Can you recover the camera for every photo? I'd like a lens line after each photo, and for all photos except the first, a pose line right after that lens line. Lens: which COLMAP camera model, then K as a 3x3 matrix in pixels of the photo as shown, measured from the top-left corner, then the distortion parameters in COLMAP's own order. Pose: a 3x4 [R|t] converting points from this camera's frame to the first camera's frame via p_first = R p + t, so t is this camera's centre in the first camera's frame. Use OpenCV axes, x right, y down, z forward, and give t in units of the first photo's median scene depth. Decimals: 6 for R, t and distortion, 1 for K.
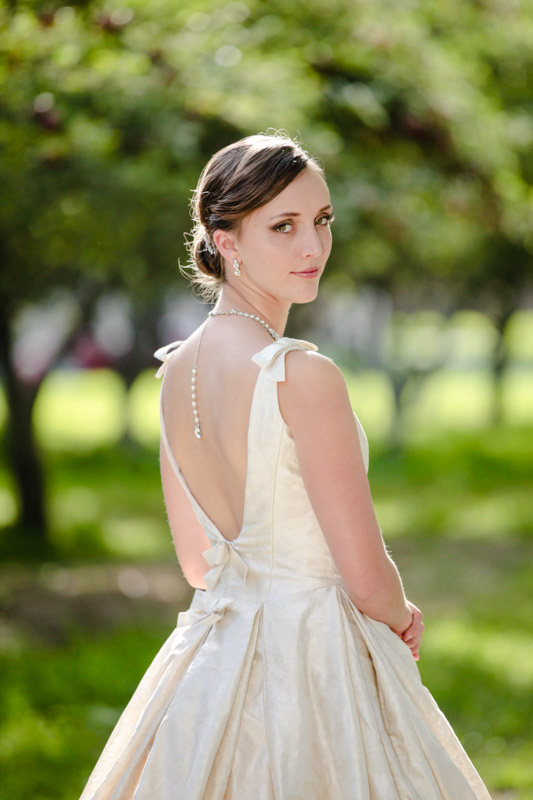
lens RADIAL K [[4887.3, 0, 268.6], [0, 4887.3, 396.6], [0, 0, 1]] dist [1.553994, 0.000000]
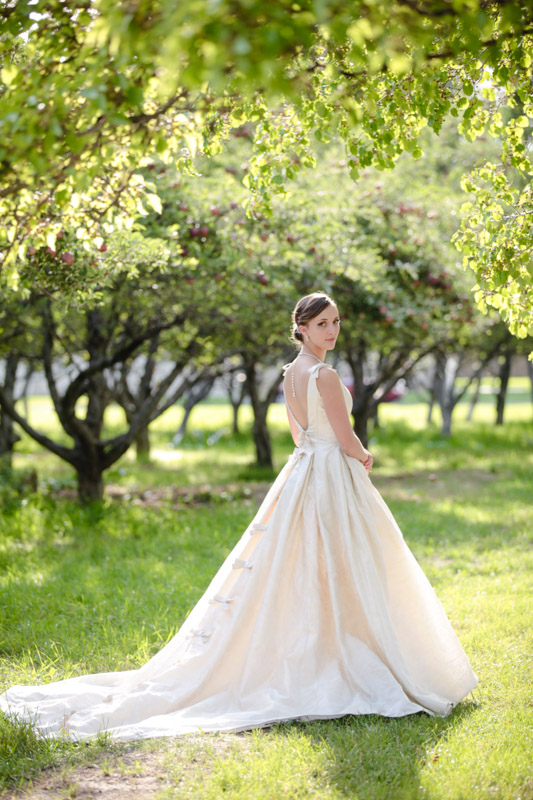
lens RADIAL K [[2736.6, 0, 266.4], [0, 2736.6, 400.3], [0, 0, 1]] dist [-0.264858, 0.000000]
pose [[0.998457, 0.009202, -0.054758, 0.060615], [-0.009549, 0.999936, -0.006067, 0.021684], [0.054699, 0.006581, 0.998481, -0.657367]]
